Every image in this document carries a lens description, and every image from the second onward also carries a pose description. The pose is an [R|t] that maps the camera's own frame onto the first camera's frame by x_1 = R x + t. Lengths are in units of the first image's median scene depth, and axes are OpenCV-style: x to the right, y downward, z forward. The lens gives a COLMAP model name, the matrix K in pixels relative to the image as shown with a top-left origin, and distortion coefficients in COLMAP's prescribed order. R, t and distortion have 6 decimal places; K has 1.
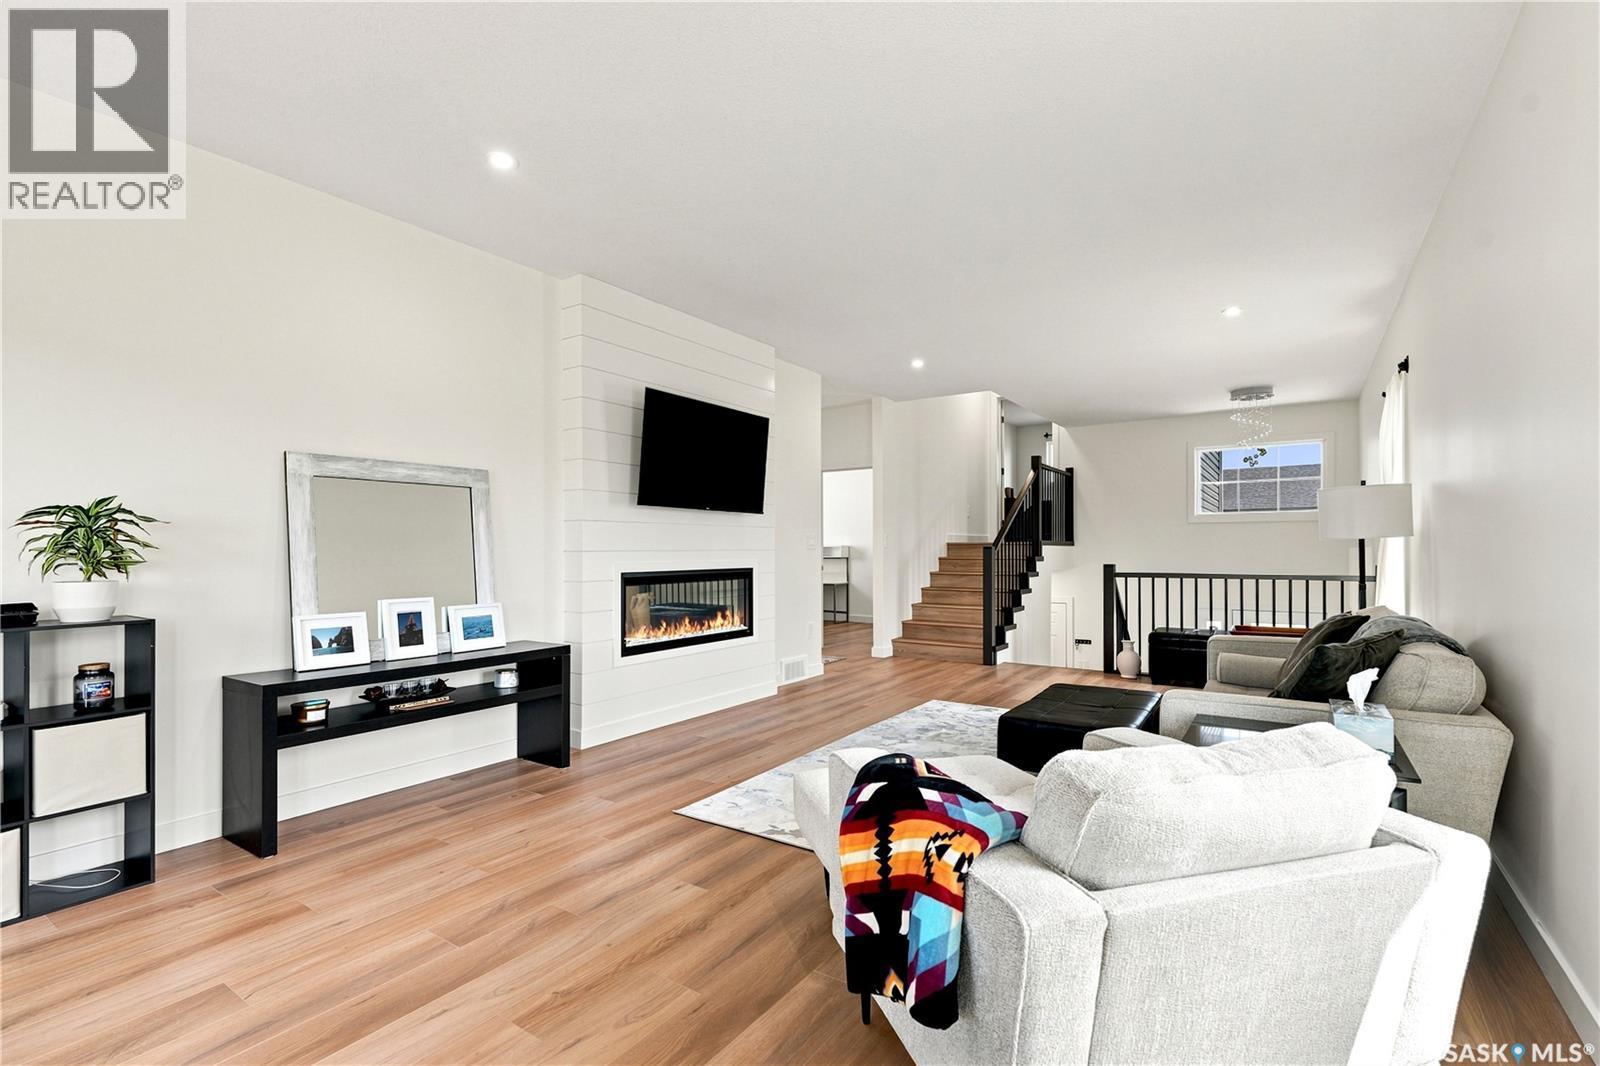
lens RADIAL K [[715.9, 0, 793.1], [0, 715.9, 546.3], [0, 0, 1]] dist [0.003903, 0.000091]
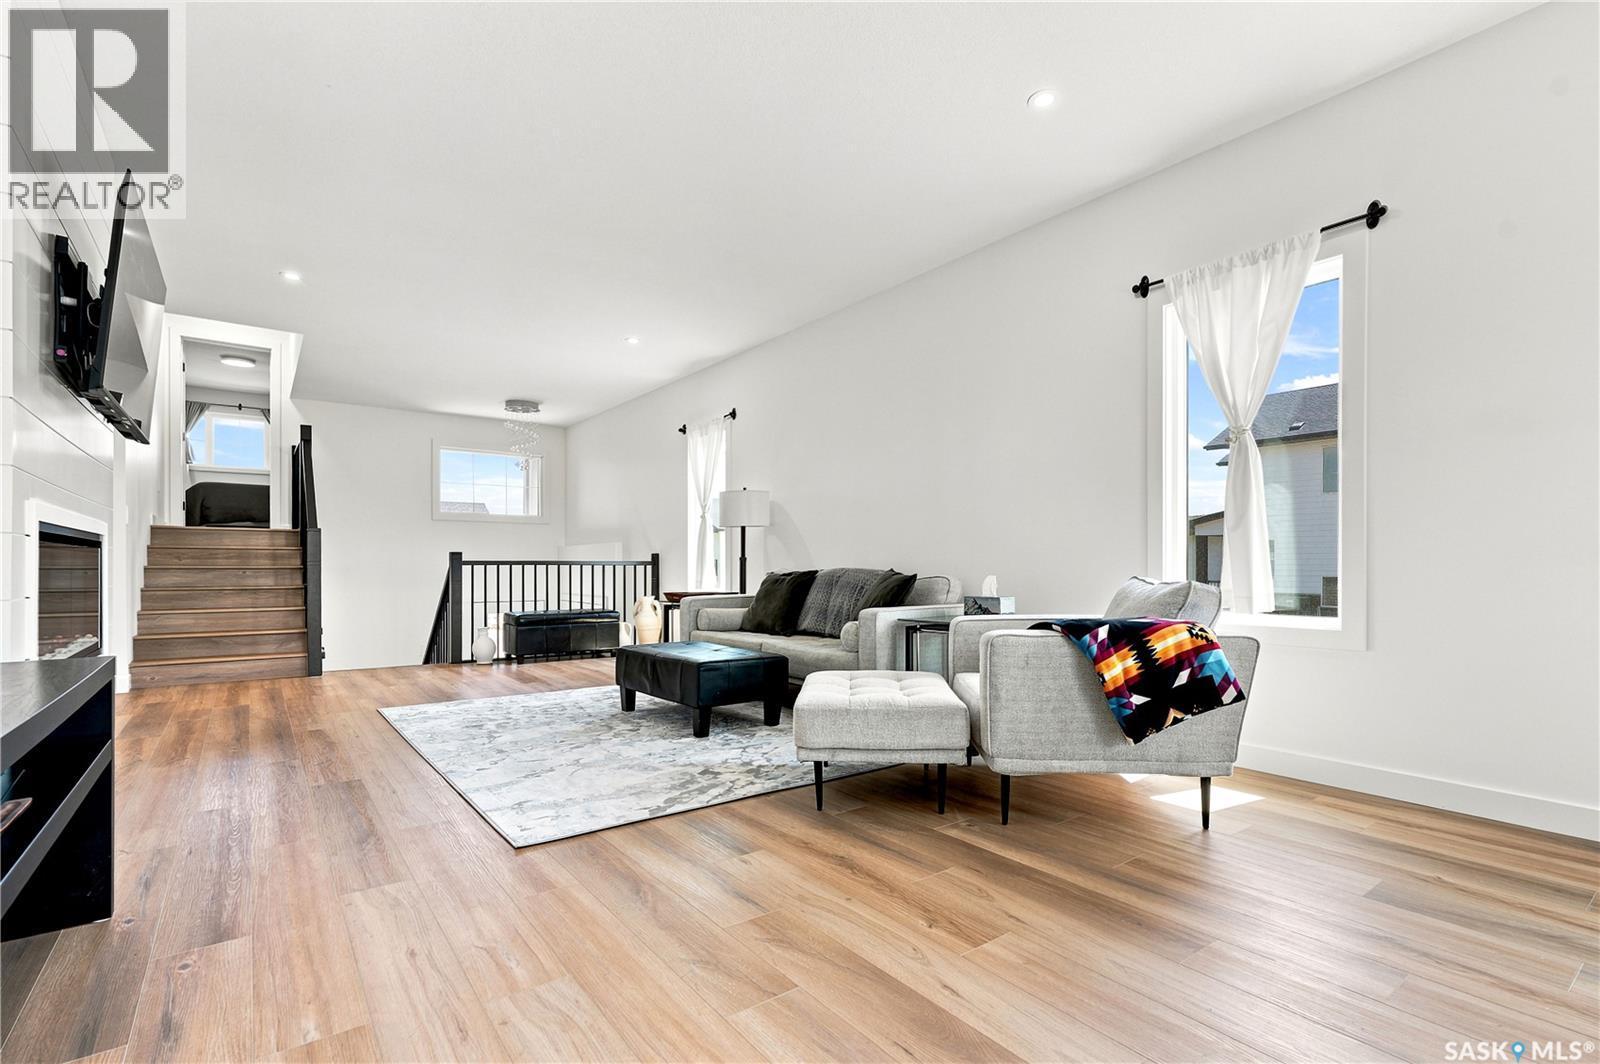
lens RADIAL K [[734.8, 0, 791.8], [0, 734.8, 562.5], [0, 0, 1]] dist [0.003498, -0.000173]
pose [[0.336664, 0.007329, 0.941596, -0.820521], [-0.006297, 0.999965, -0.005532, 0.099000], [-0.941604, -0.004067, 0.336698, 0.540971]]
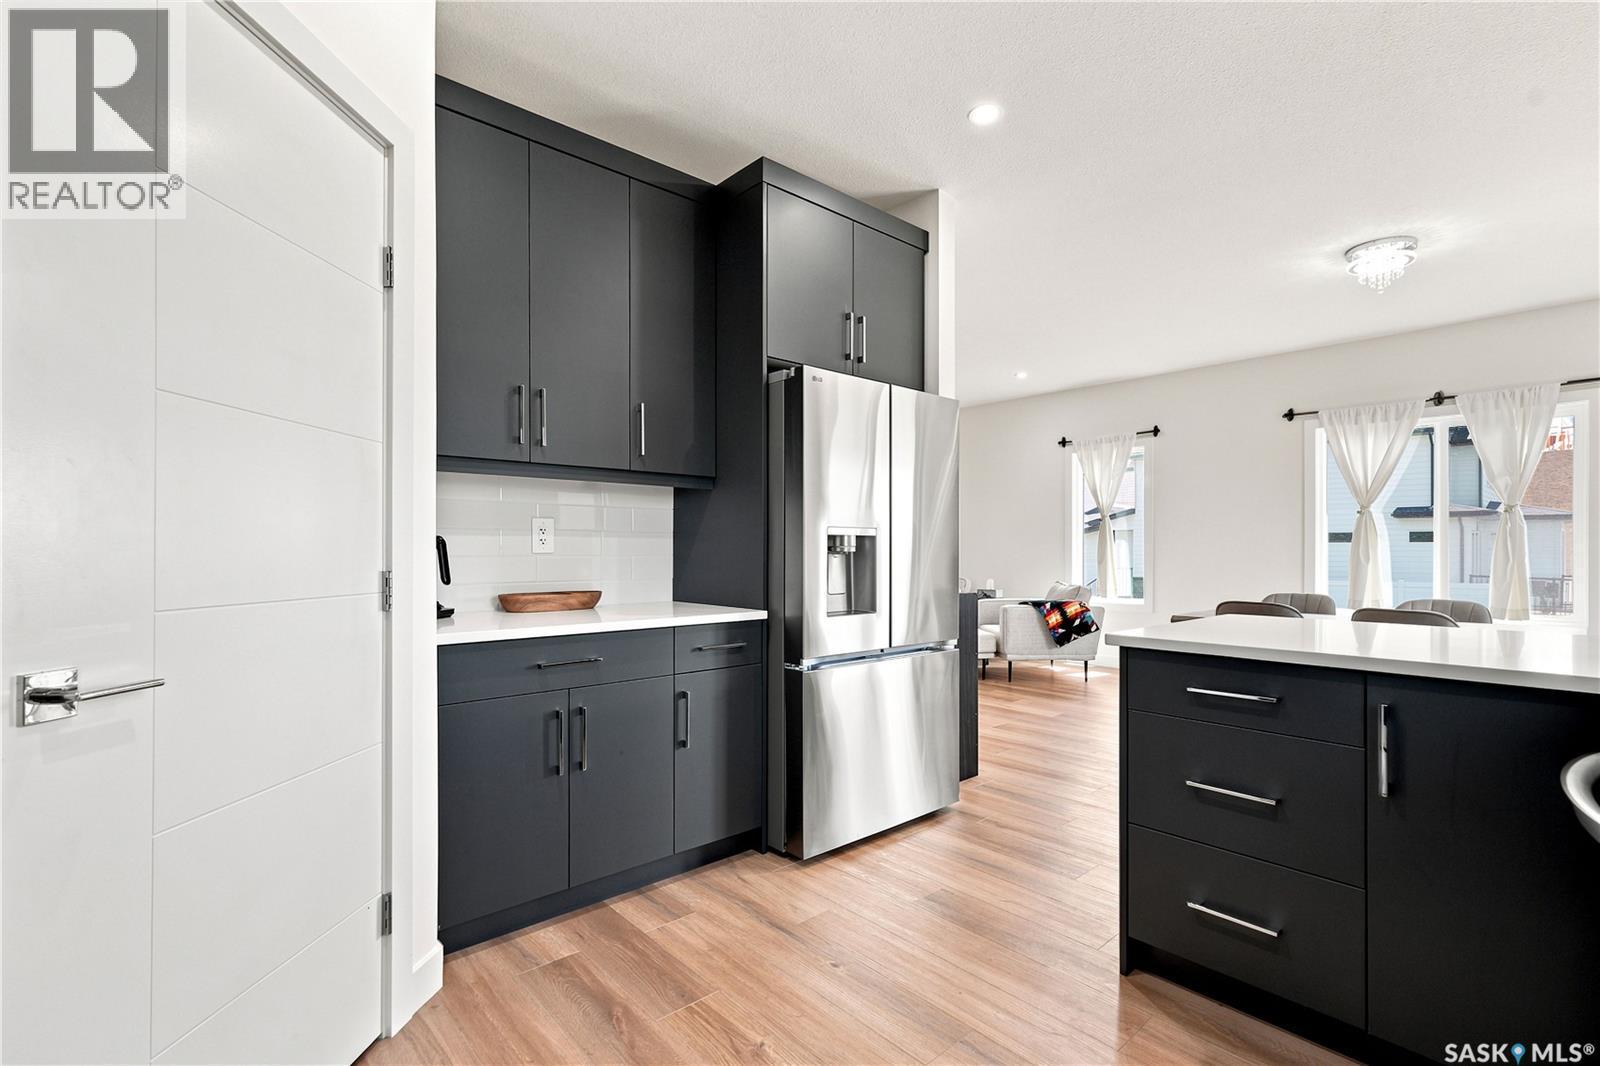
lens RADIAL K [[734.8, 0, 795.1], [0, 734.8, 546.4], [0, 0, 1]] dist [0.003498, -0.000173]
pose [[0.245539, 0.007260, 0.969360, -2.259021], [-0.007222, 0.999958, -0.005660, 0.011242], [-0.969360, -0.005611, 0.245581, 0.686959]]
